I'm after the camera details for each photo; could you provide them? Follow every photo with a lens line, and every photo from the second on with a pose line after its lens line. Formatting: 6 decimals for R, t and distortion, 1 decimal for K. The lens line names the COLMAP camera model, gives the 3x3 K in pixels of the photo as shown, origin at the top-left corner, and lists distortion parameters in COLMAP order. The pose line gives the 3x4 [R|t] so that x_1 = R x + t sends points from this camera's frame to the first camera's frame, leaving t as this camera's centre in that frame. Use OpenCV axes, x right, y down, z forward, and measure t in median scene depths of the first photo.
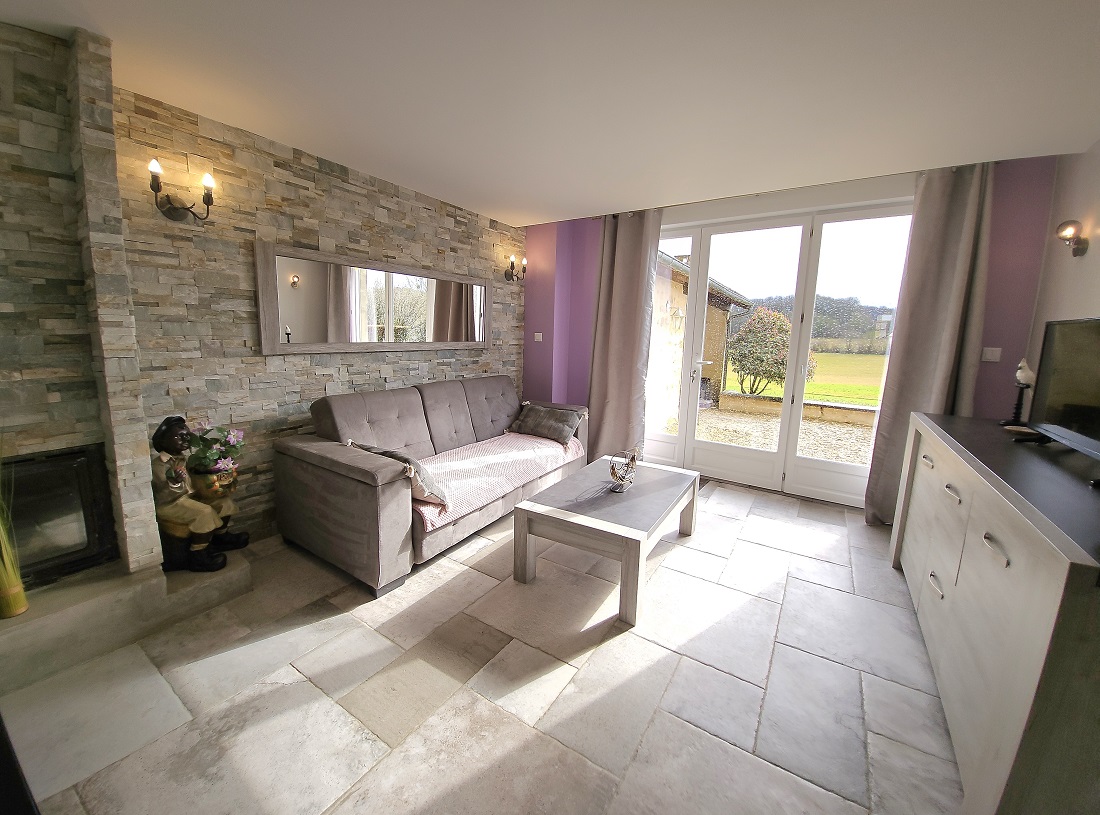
lens RADIAL K [[434.0, 0, 550.0], [0, 434.0, 407.5], [0, 0, 1]] dist [-0.015884, -0.000489]
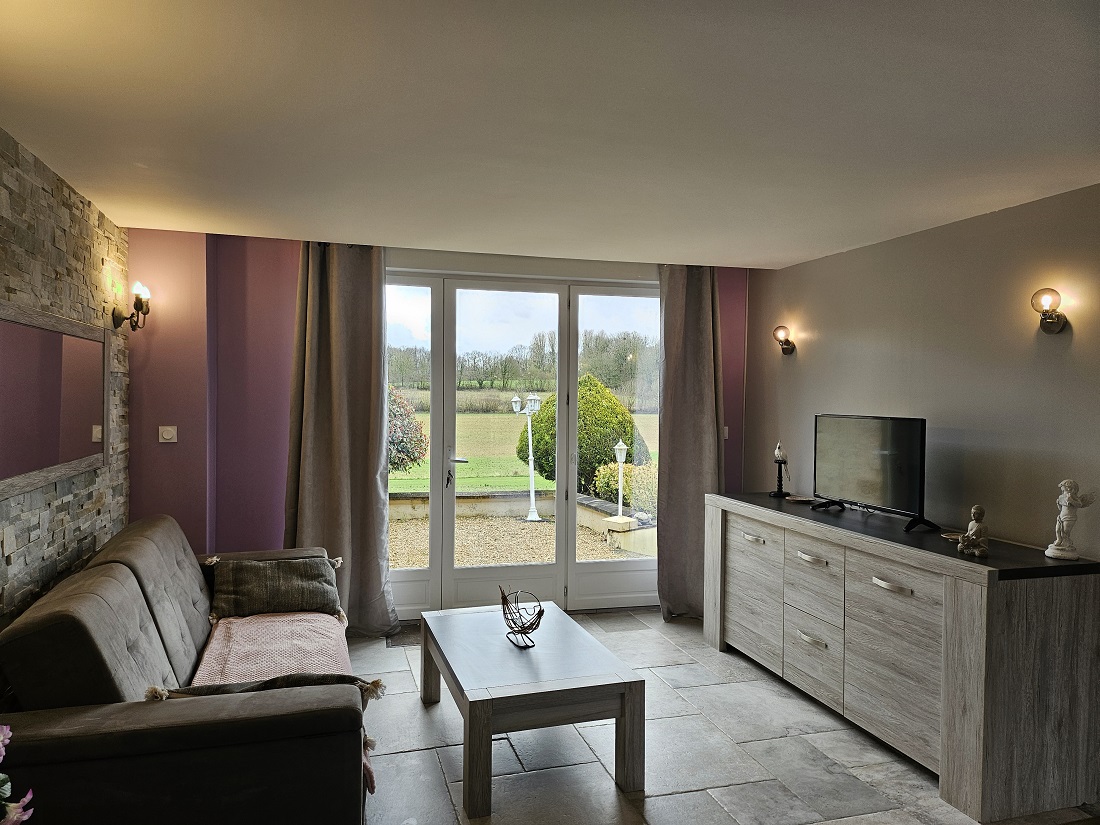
lens RADIAL K [[761.2, 0, 550.0], [0, 761.2, 412.5], [0, 0, 1]] dist [0.064462, -0.001552]
pose [[0.653588, -0.033920, 0.756090, -0.688910], [0.139644, 0.987248, -0.076422, -0.081909], [-0.743856, 0.155532, 0.649990, 0.052350]]
